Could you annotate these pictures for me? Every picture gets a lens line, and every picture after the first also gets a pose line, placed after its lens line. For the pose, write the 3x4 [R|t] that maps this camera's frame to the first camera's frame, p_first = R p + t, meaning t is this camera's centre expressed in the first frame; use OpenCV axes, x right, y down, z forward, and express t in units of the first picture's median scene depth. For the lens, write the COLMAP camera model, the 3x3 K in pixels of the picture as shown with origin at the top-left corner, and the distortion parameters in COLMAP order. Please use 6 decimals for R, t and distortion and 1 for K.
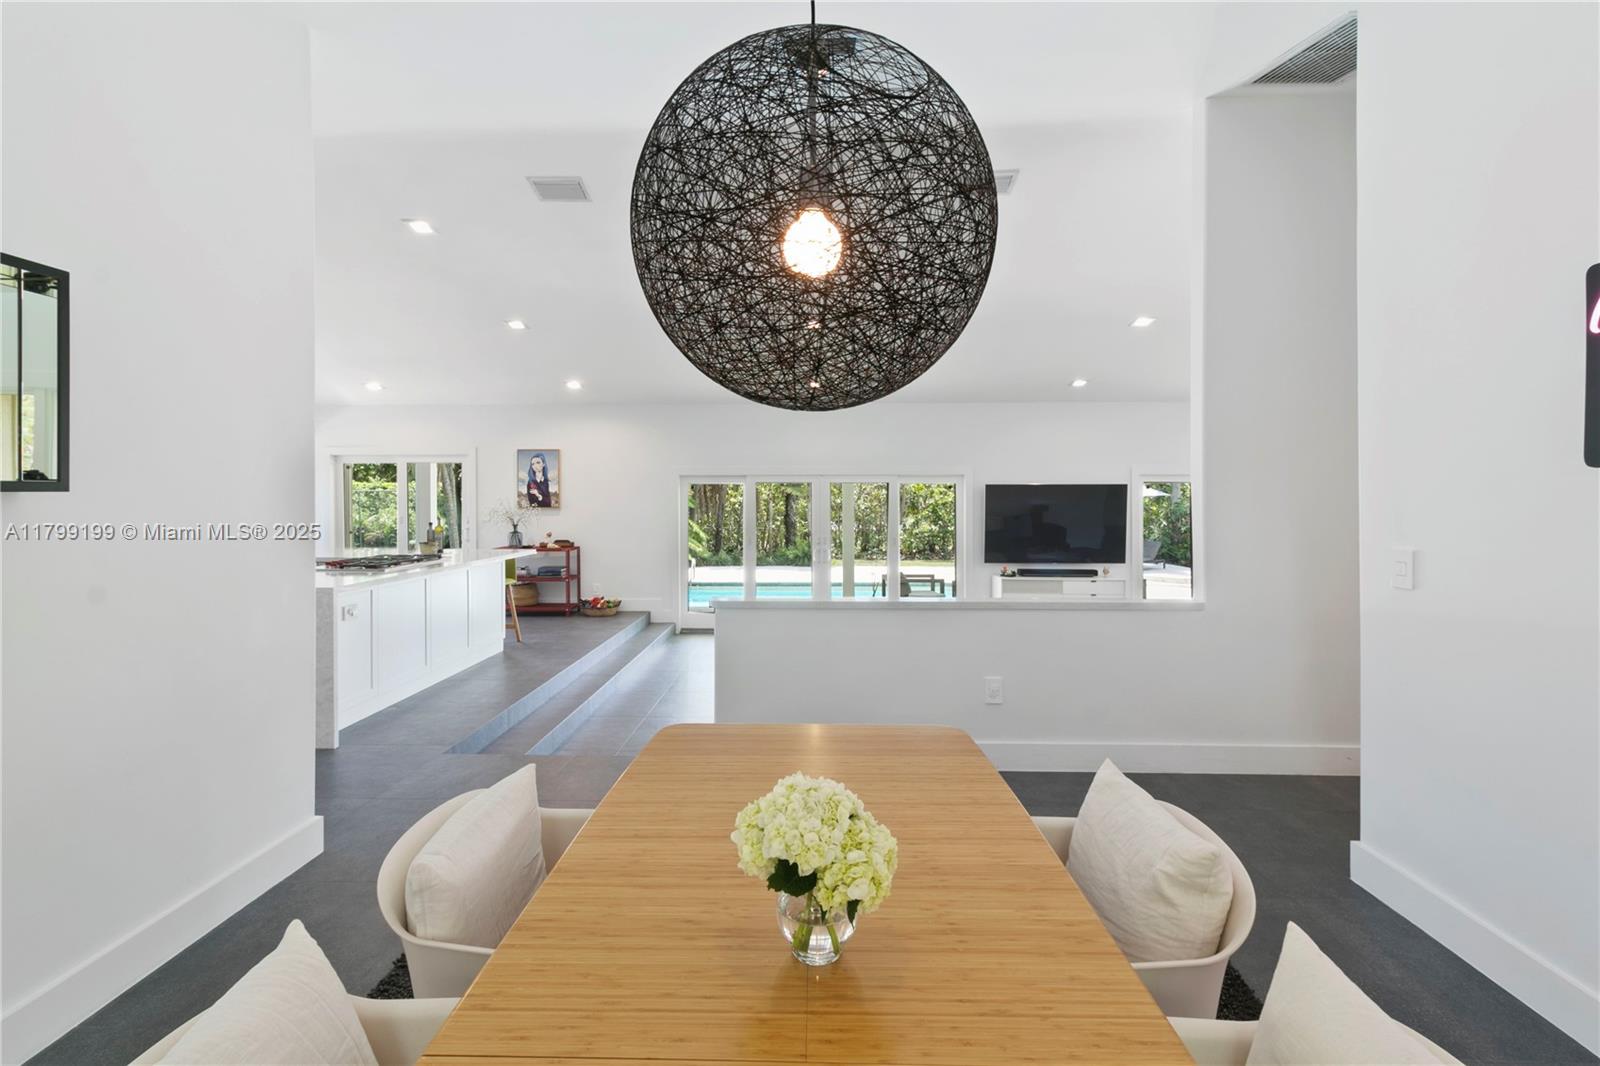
lens RADIAL K [[758.5, 0, 794.8], [0, 758.5, 468.5], [0, 0, 1]] dist [0.002812, 0.000179]
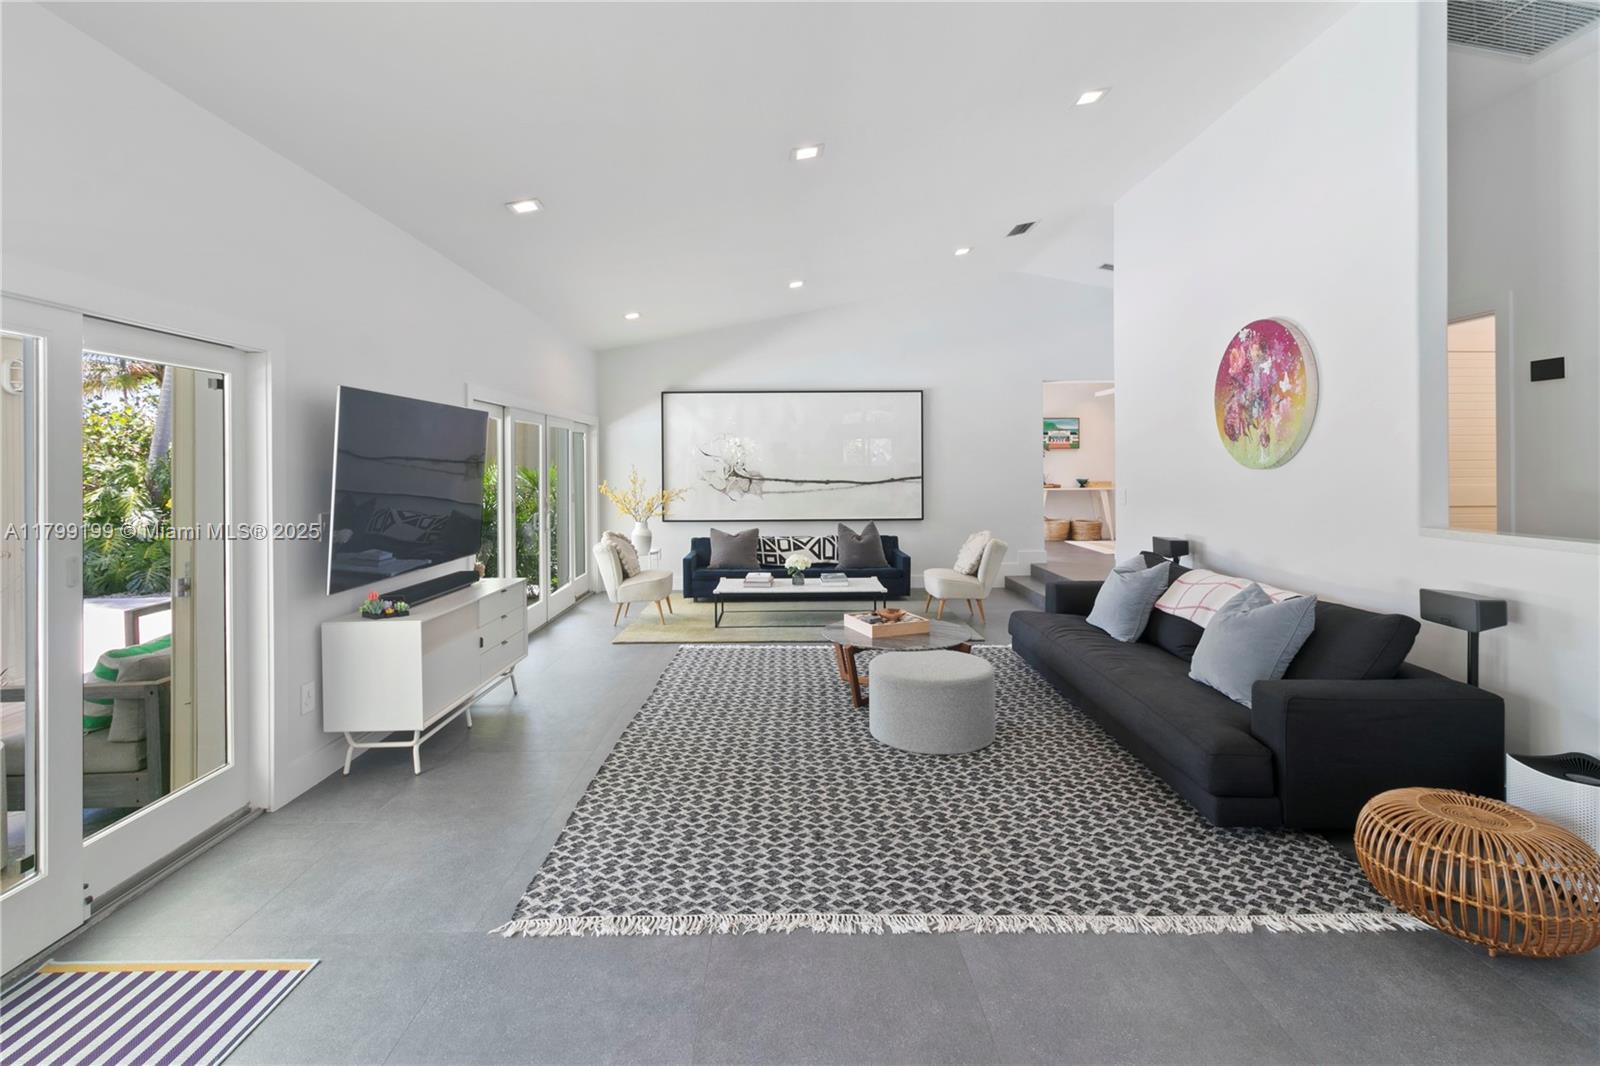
lens RADIAL K [[758.5, 0, 794.8], [0, 758.5, 468.5], [0, 0, 1]] dist [0.002812, 0.000179]
pose [[-0.046282, -0.001791, 0.998927, -0.132743], [-0.027543, 0.999620, 0.000516, 0.054167], [-0.998549, -0.027489, -0.046314, 0.769230]]
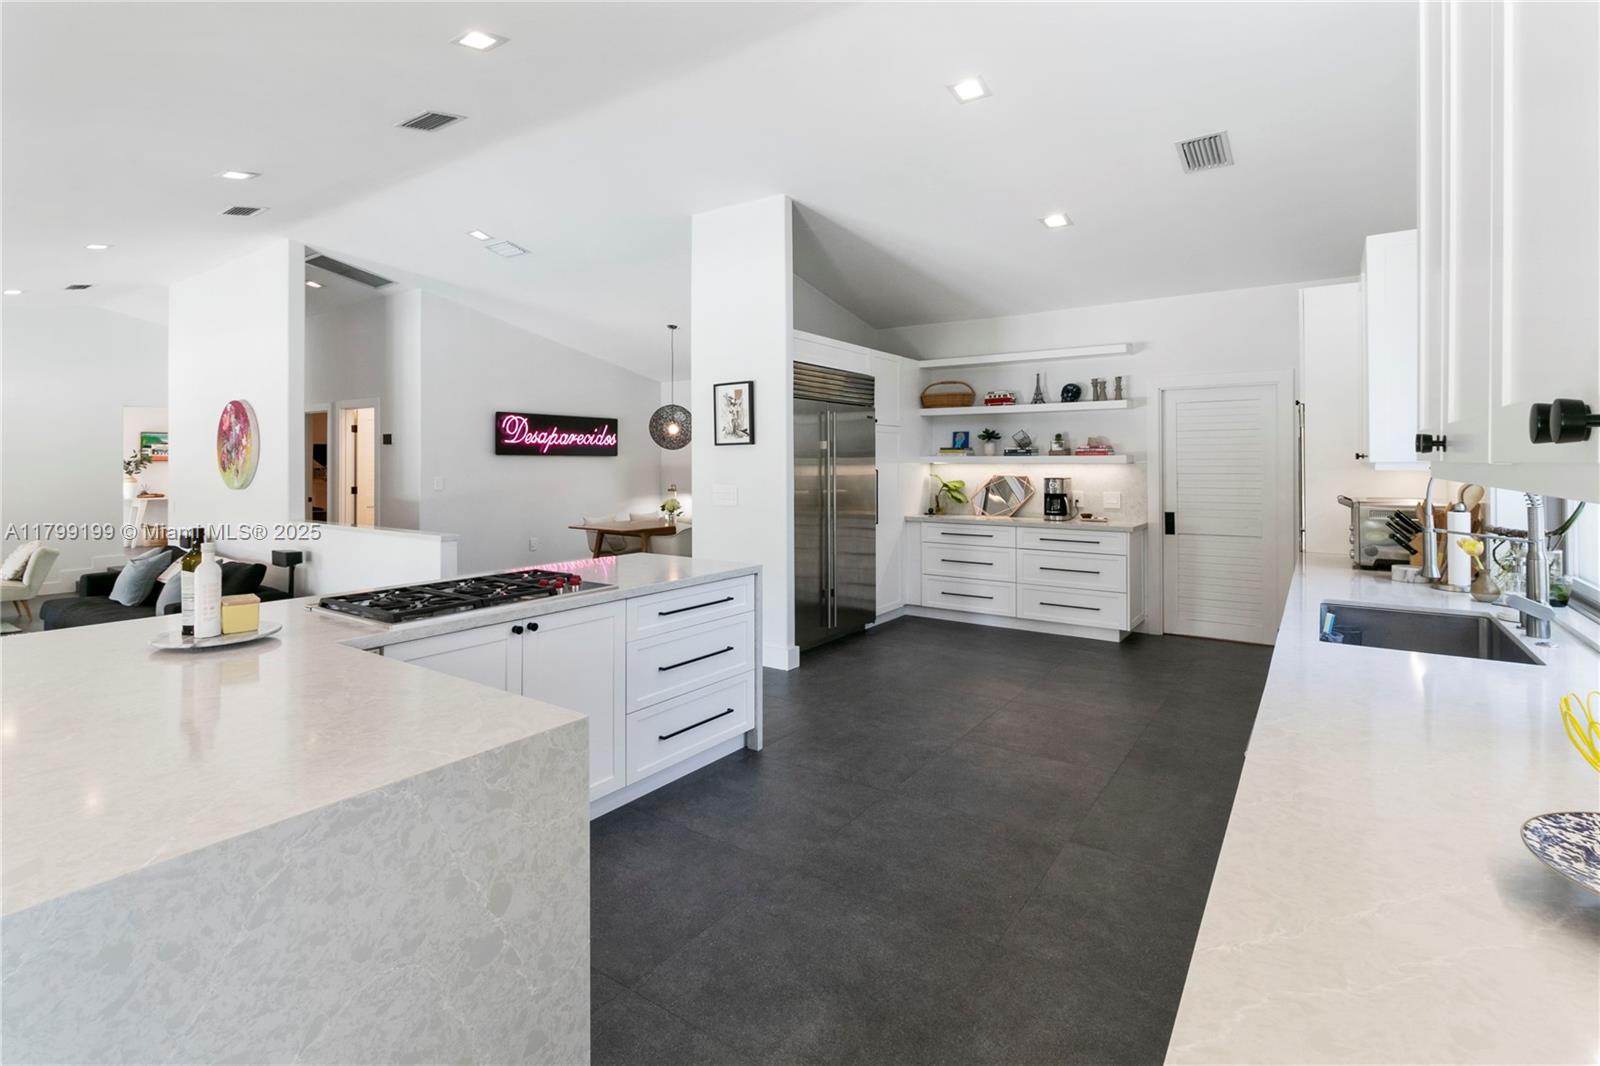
lens RADIAL K [[761.4, 0, 791.4], [0, 761.4, 459.6], [0, 0, 1]] dist [0.001116, 0.001942]
pose [[-0.836681, 0.000930, 0.547689, -0.605858], [-0.019404, 0.999320, -0.031340, 0.028324], [-0.547346, -0.036848, -0.836095, 0.805812]]
